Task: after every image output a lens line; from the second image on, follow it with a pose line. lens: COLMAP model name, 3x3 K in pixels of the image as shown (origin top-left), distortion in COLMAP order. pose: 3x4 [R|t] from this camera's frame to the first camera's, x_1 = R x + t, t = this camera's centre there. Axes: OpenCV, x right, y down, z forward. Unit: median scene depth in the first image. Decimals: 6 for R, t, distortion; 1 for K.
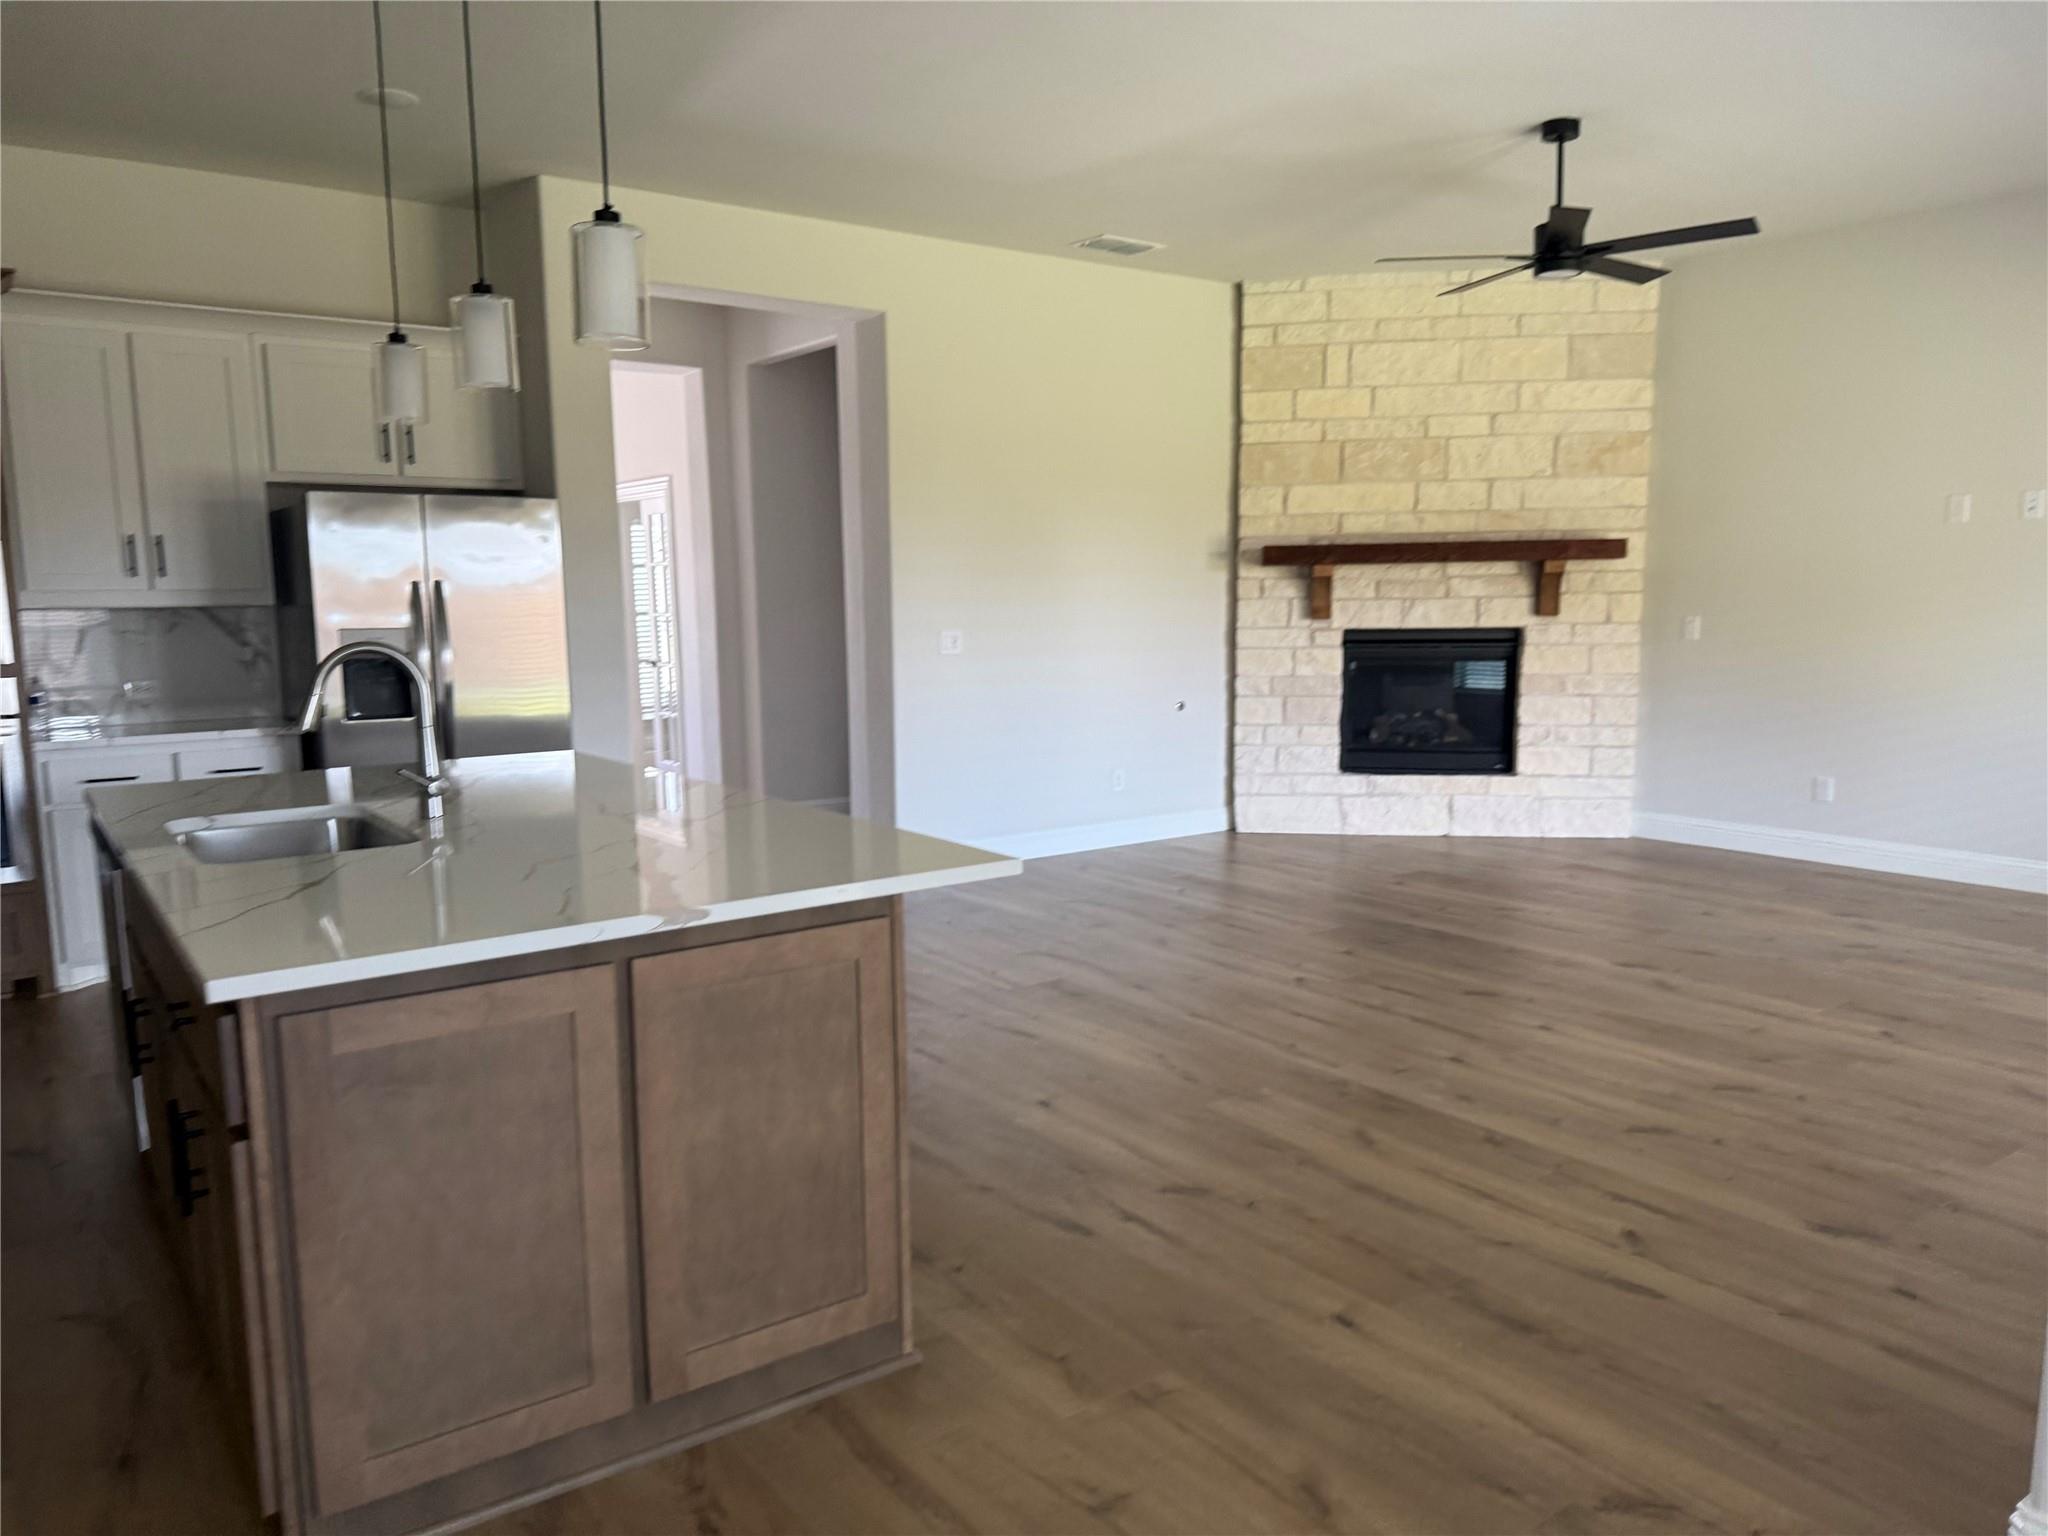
lens RADIAL K [[1391.3, 0, 1014.6], [0, 1391.3, 782.0], [0, 0, 1]] dist [0.133074, -0.233378]
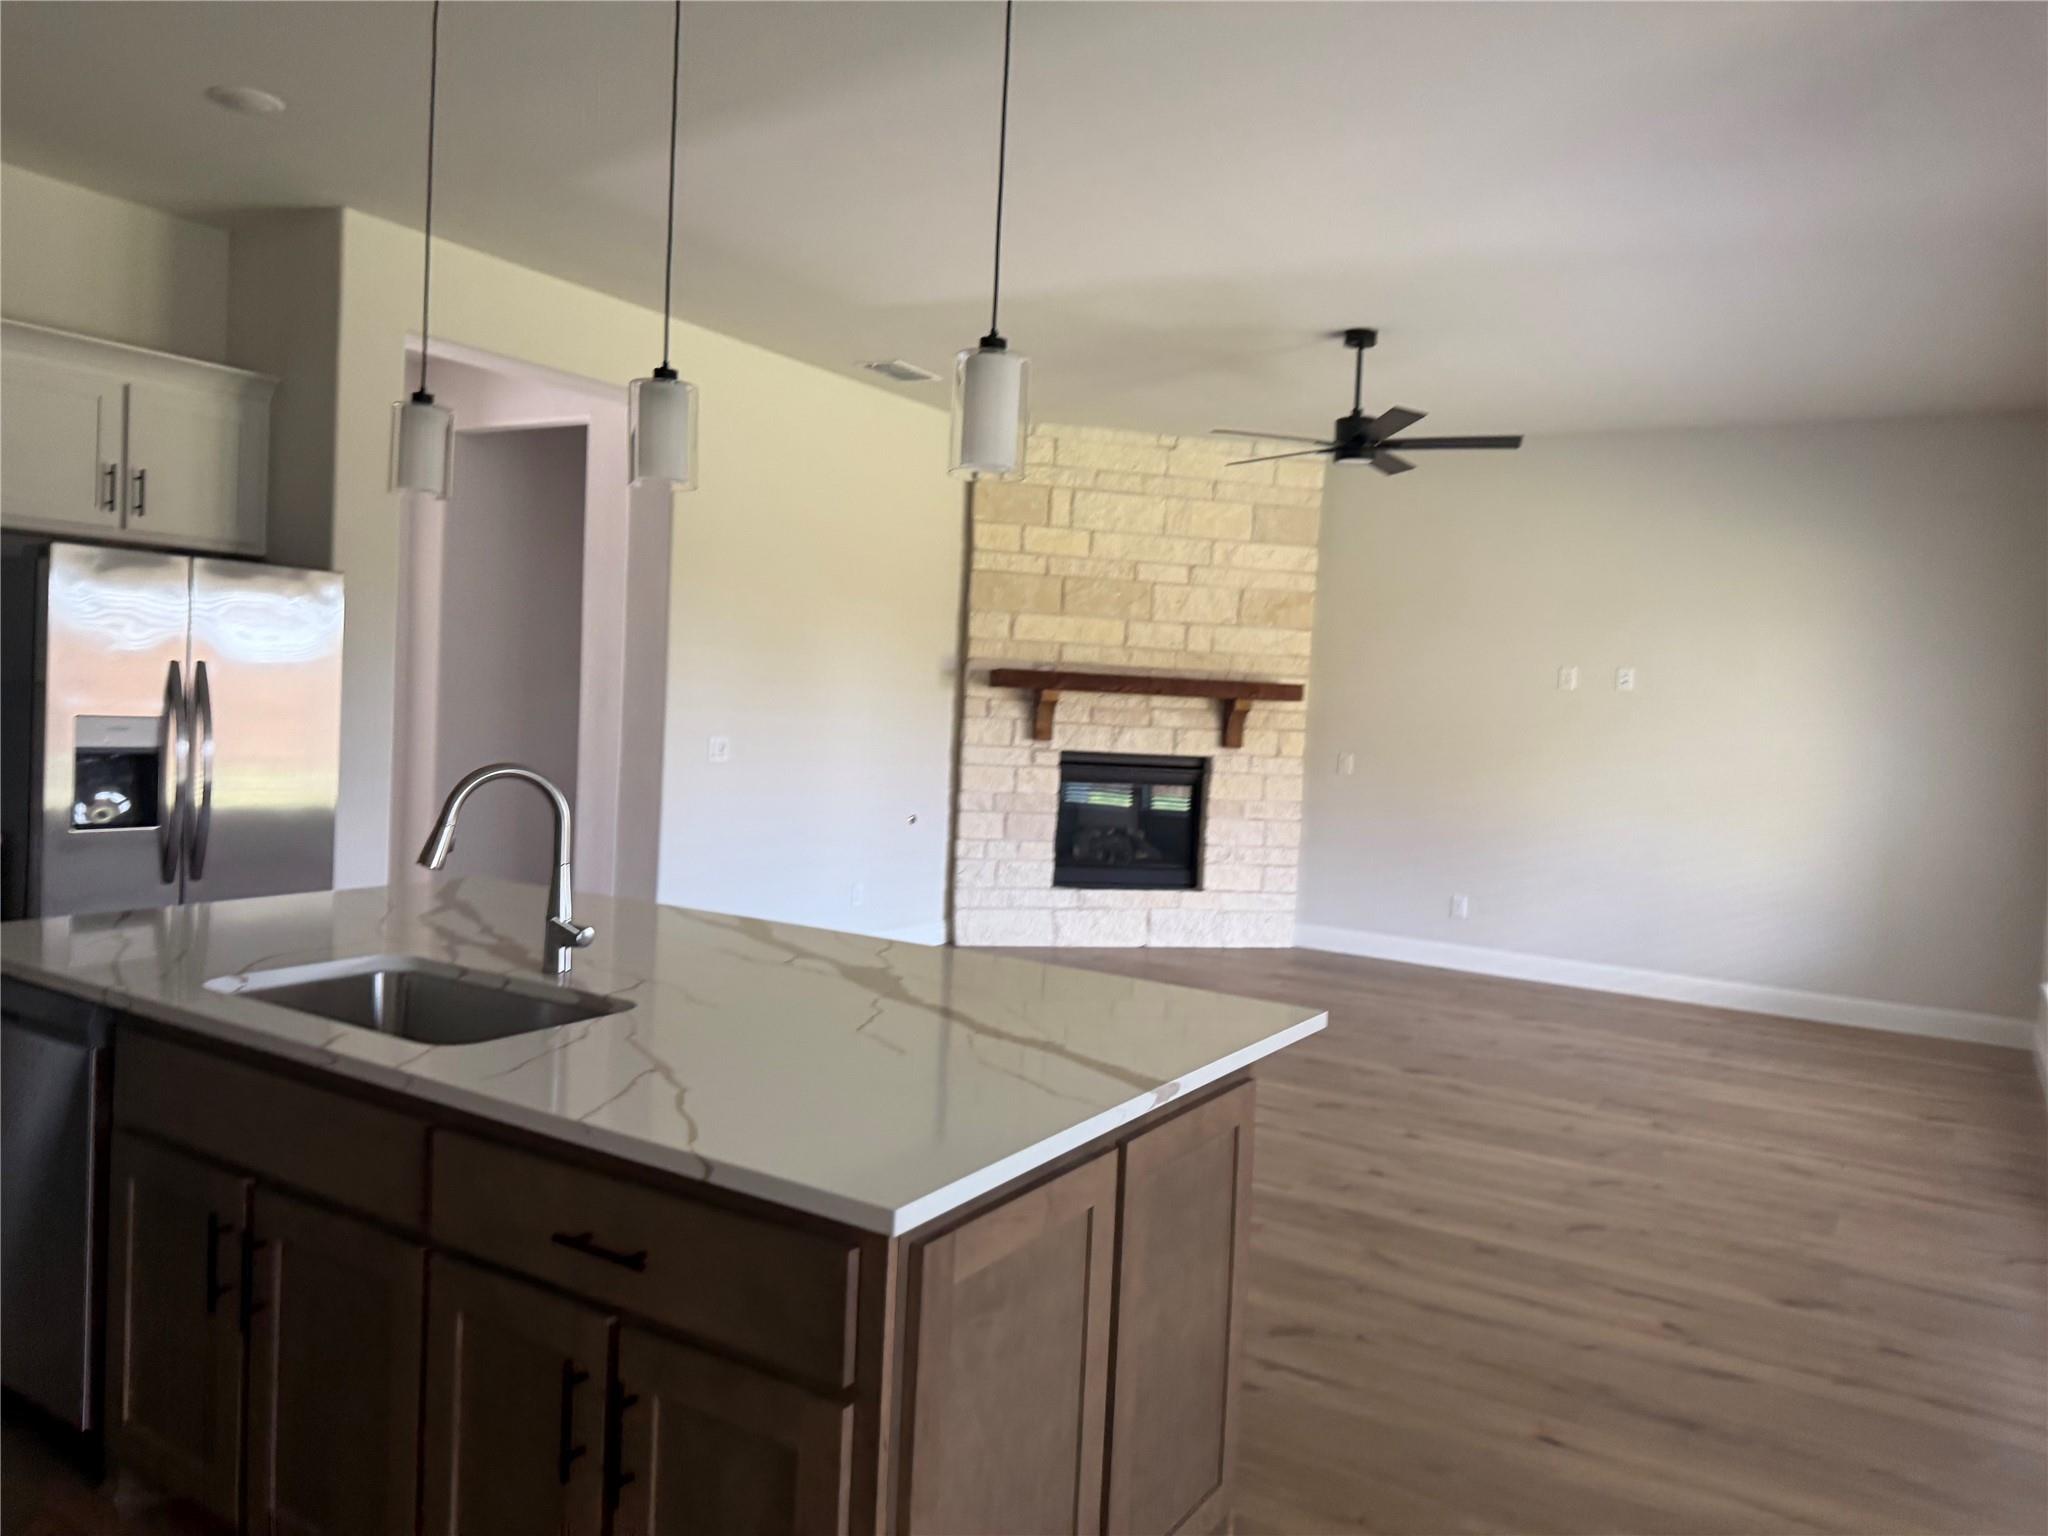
lens RADIAL K [[1394.1, 0, 1021.2], [0, 1394.1, 762.2], [0, 0, 1]] dist [0.138471, -0.233930]
pose [[0.925953, 0.038103, 0.375711, -0.192120], [-0.006908, 0.996439, -0.084030, -0.012233], [-0.377575, 0.075213, 0.922920, 0.043324]]
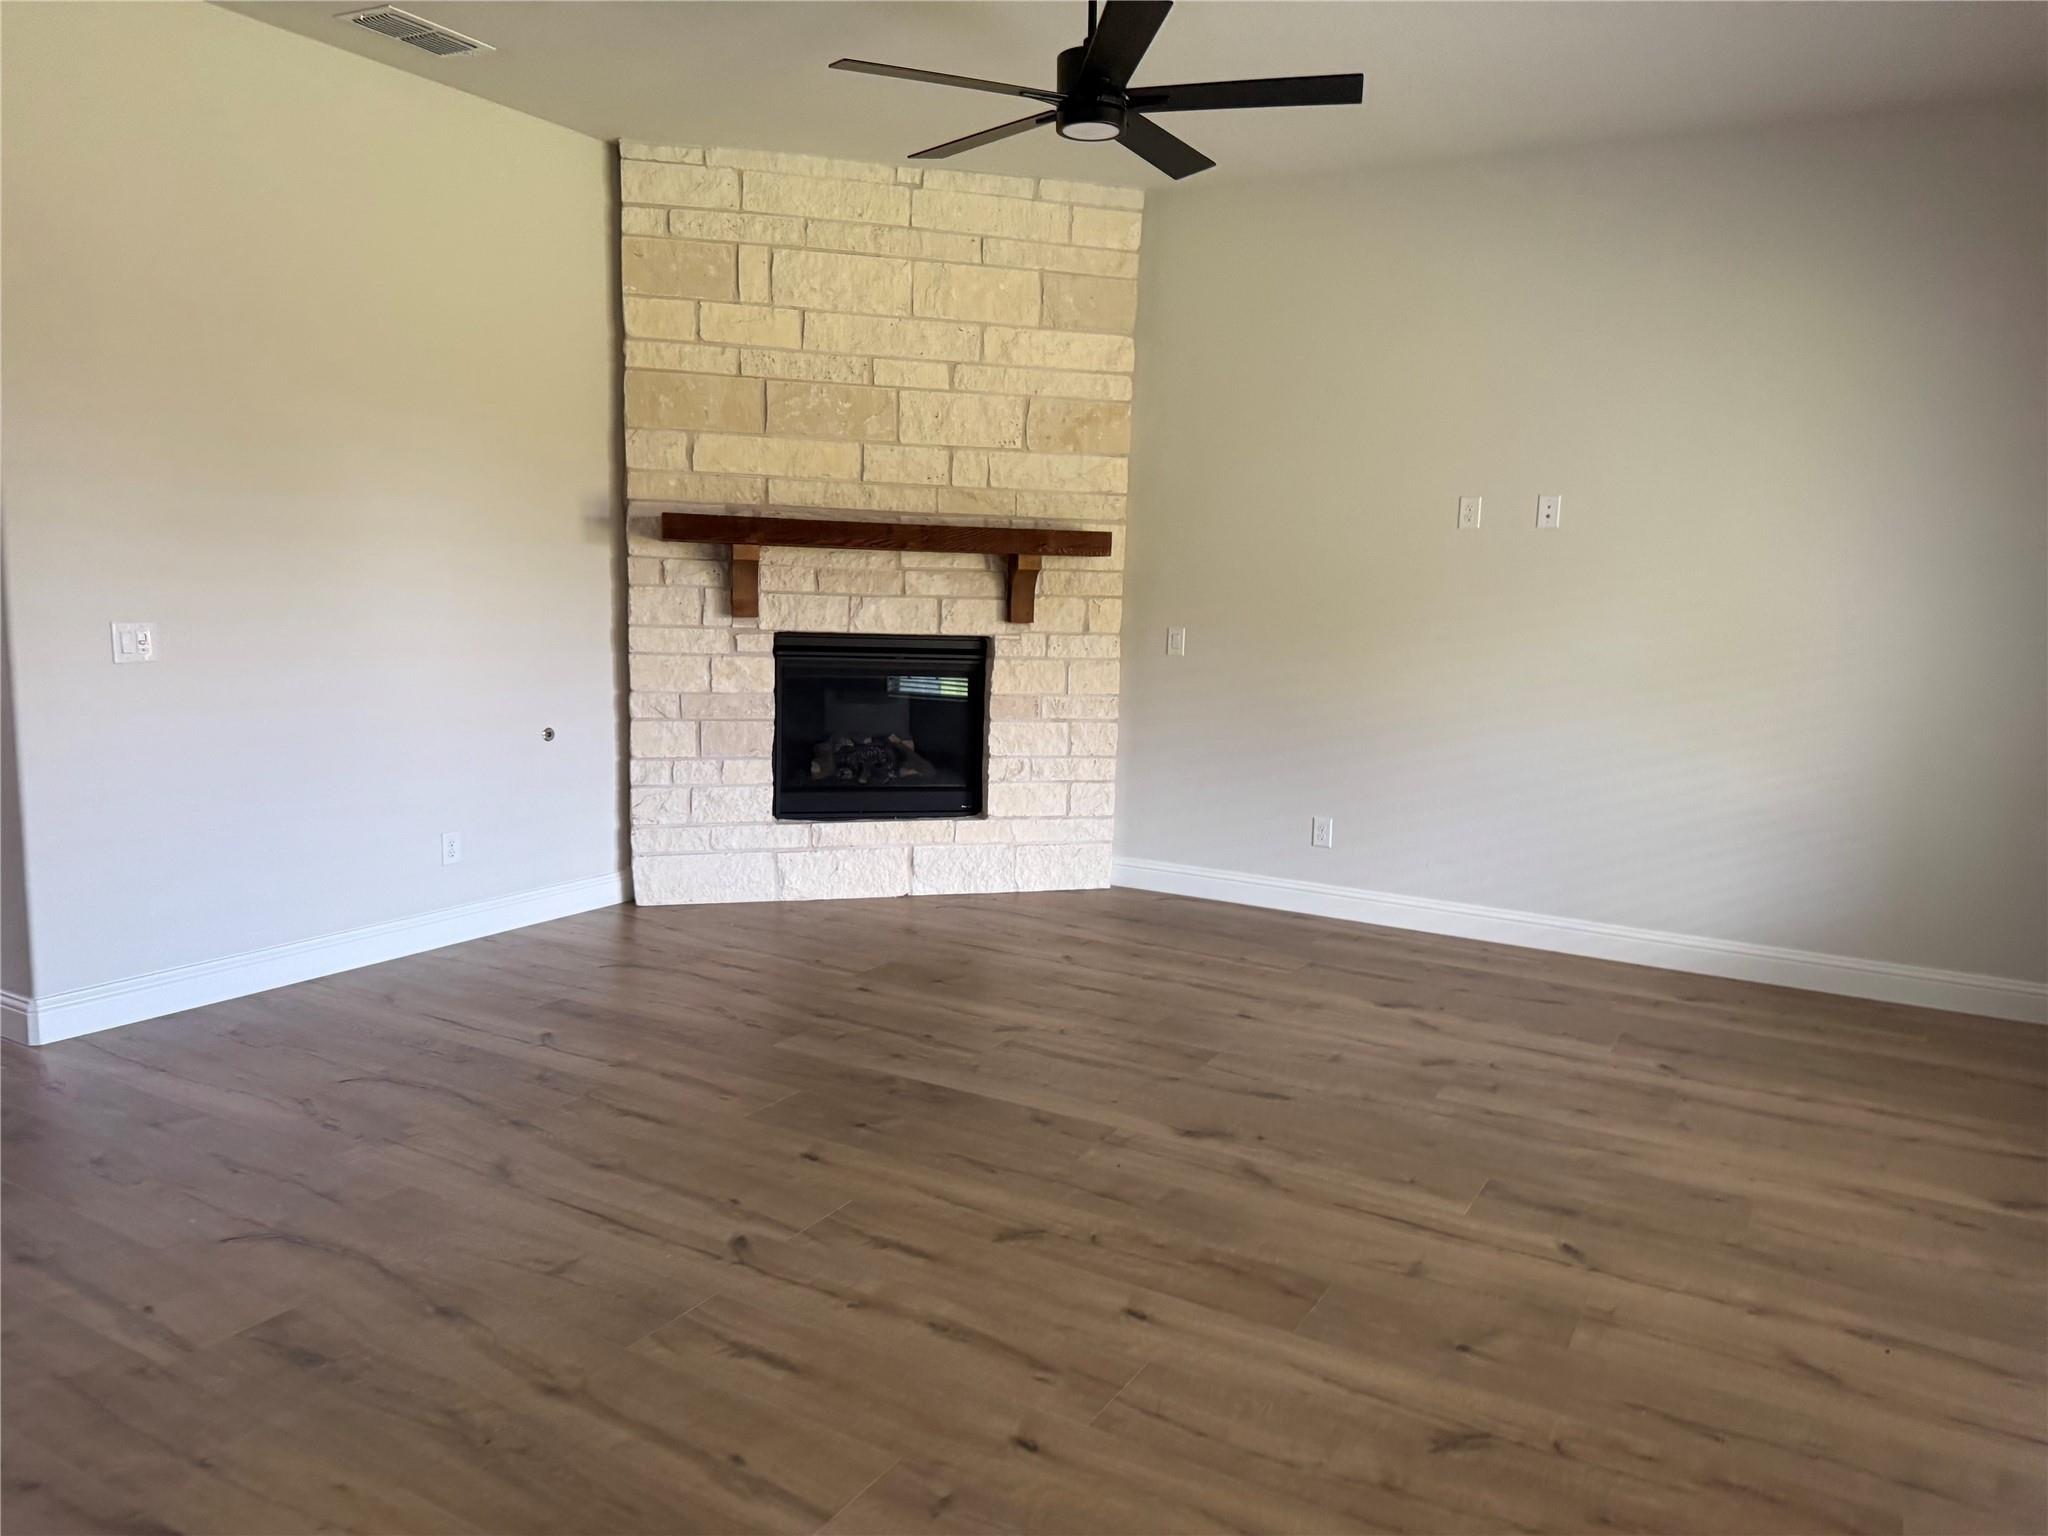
lens RADIAL K [[1391.3, 0, 1014.6], [0, 1391.3, 782.0], [0, 0, 1]] dist [0.133074, -0.233378]
pose [[0.915096, -0.022607, 0.402603, 0.049705], [0.017618, 0.999715, 0.016092, -0.039127], [-0.402852, -0.007633, 0.915233, 0.267147]]
